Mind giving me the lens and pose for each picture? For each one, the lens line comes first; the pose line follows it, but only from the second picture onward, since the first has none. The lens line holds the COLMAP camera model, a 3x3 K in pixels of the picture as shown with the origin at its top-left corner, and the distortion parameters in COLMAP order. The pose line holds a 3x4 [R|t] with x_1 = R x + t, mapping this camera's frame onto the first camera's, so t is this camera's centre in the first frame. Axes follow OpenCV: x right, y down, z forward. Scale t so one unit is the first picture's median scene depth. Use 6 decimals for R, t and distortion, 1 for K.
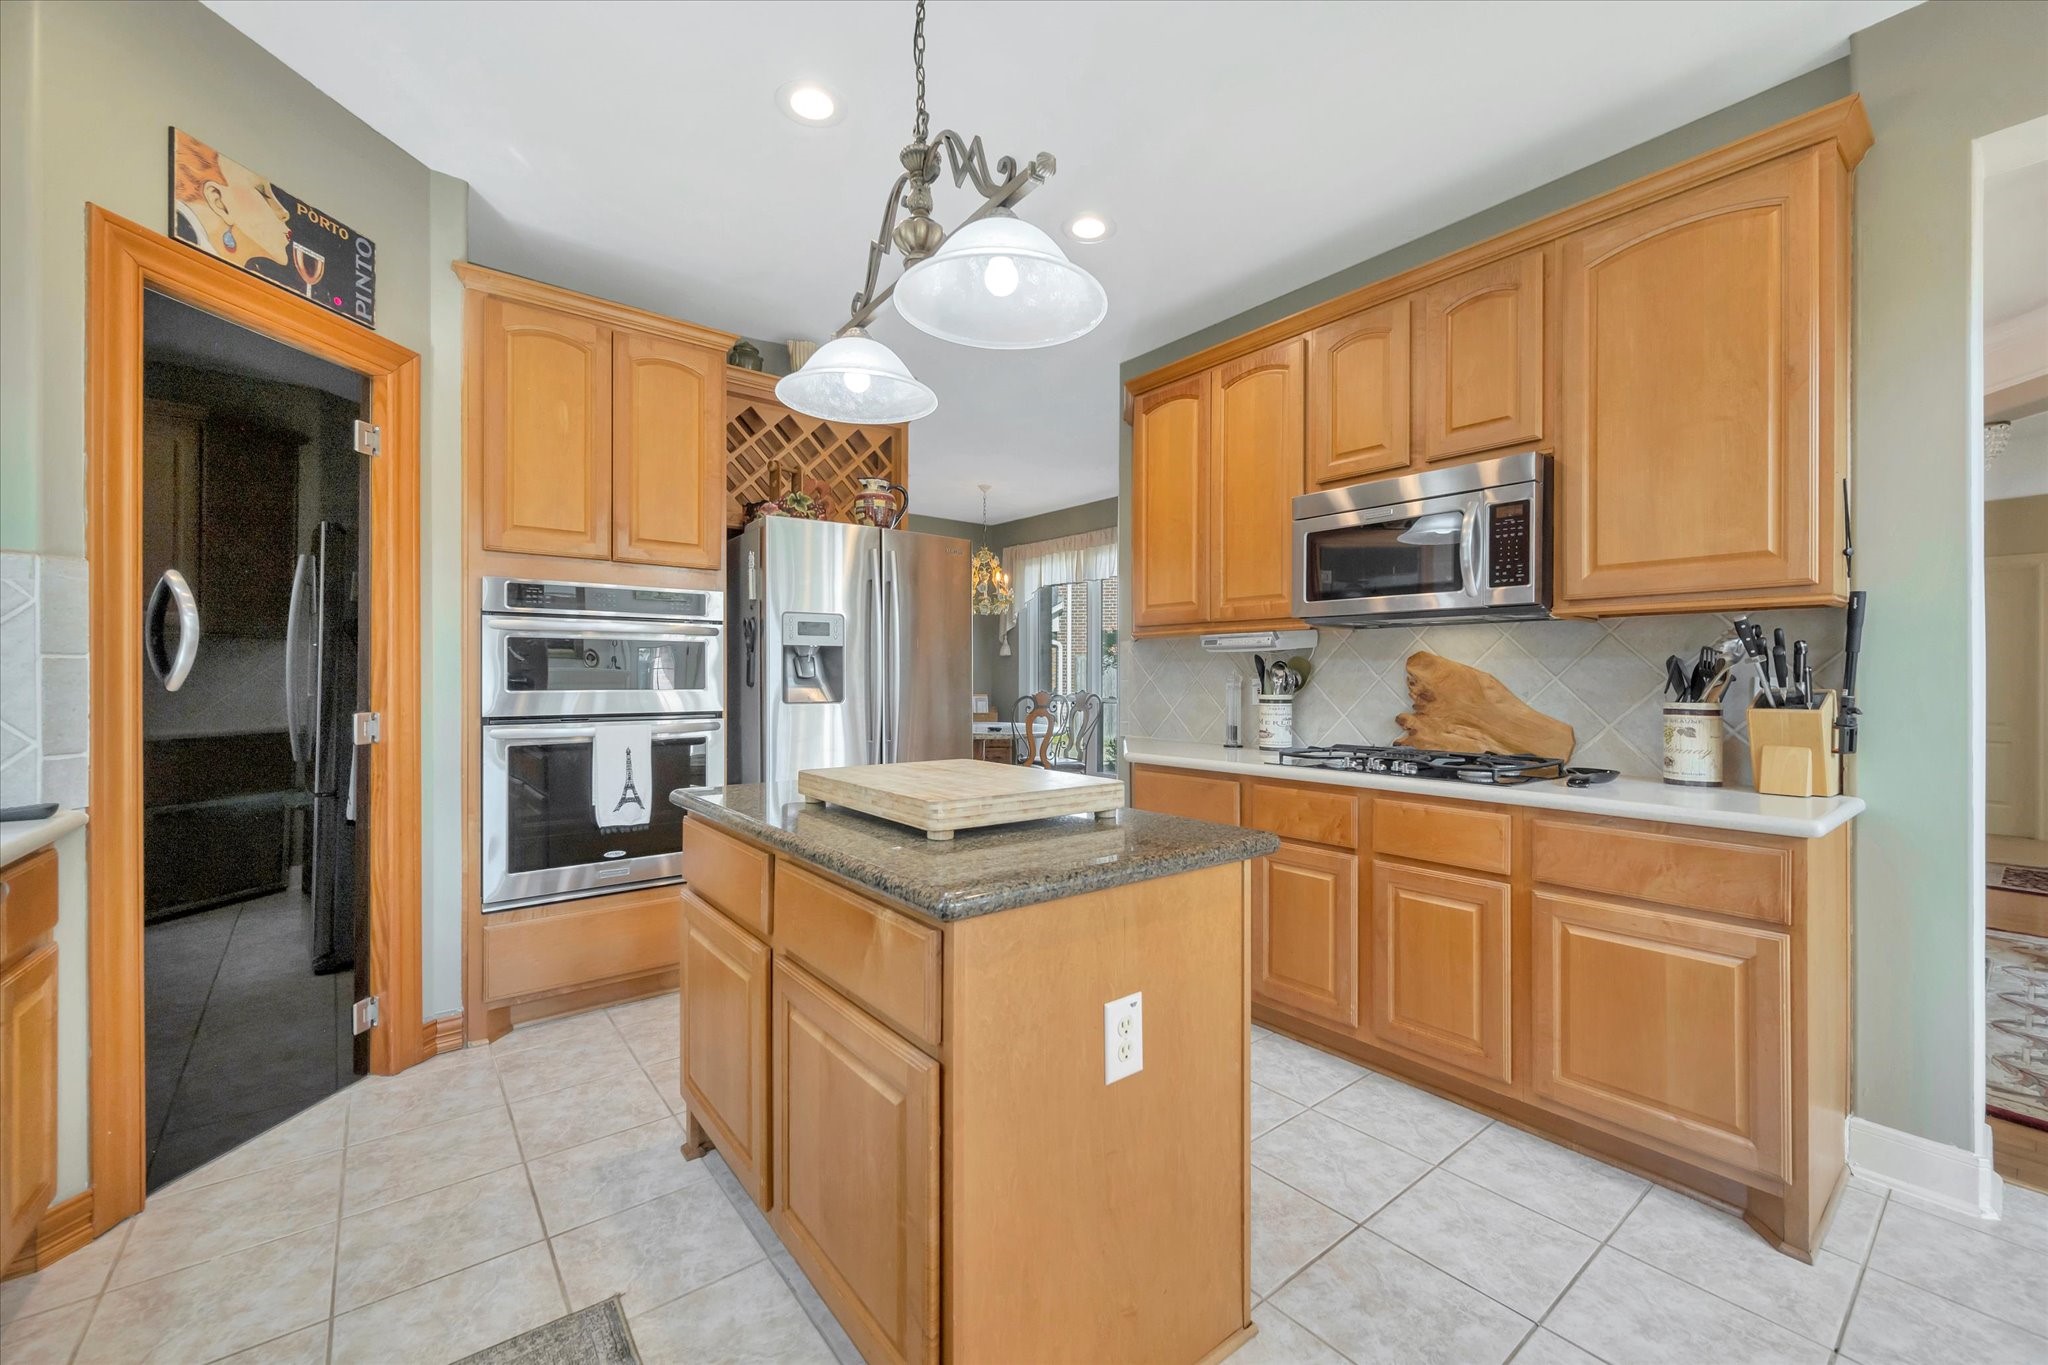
lens RADIAL K [[811.3, 0, 1022.4], [0, 811.3, 674.8], [0, 0, 1]] dist [-0.001176, 0.000123]
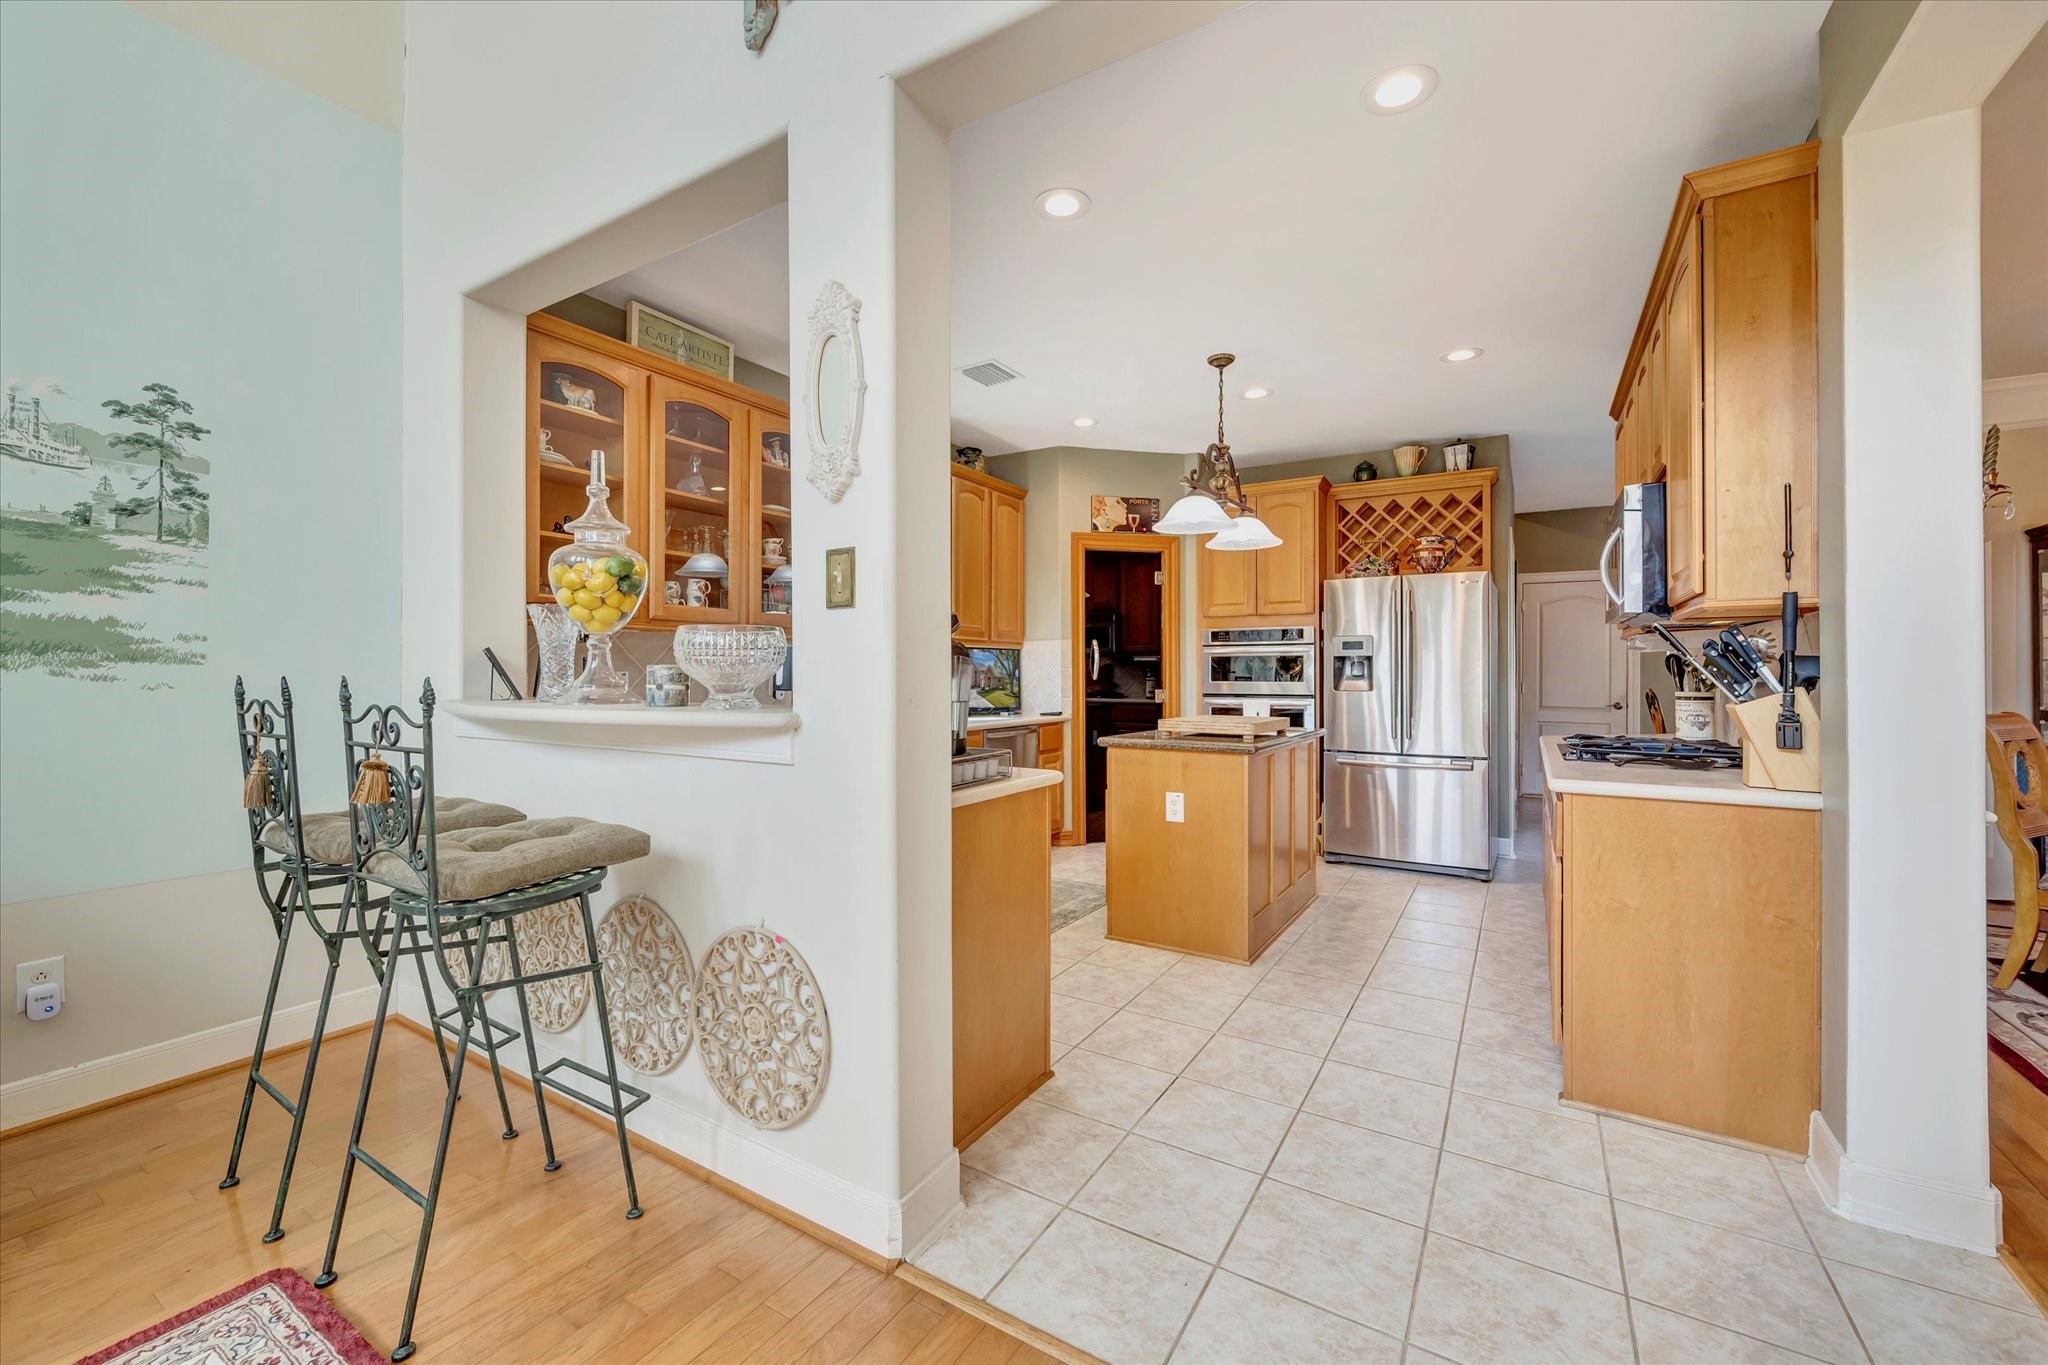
lens RADIAL K [[811.3, 0, 1028.5], [0, 811.3, 678.3], [0, 0, 1]] dist [-0.001176, 0.000123]
pose [[0.340319, 0.003712, -0.940303, 1.430135], [0.004286, 0.999976, 0.005499, -0.003204], [0.940300, -0.005901, 0.340295, -0.222483]]
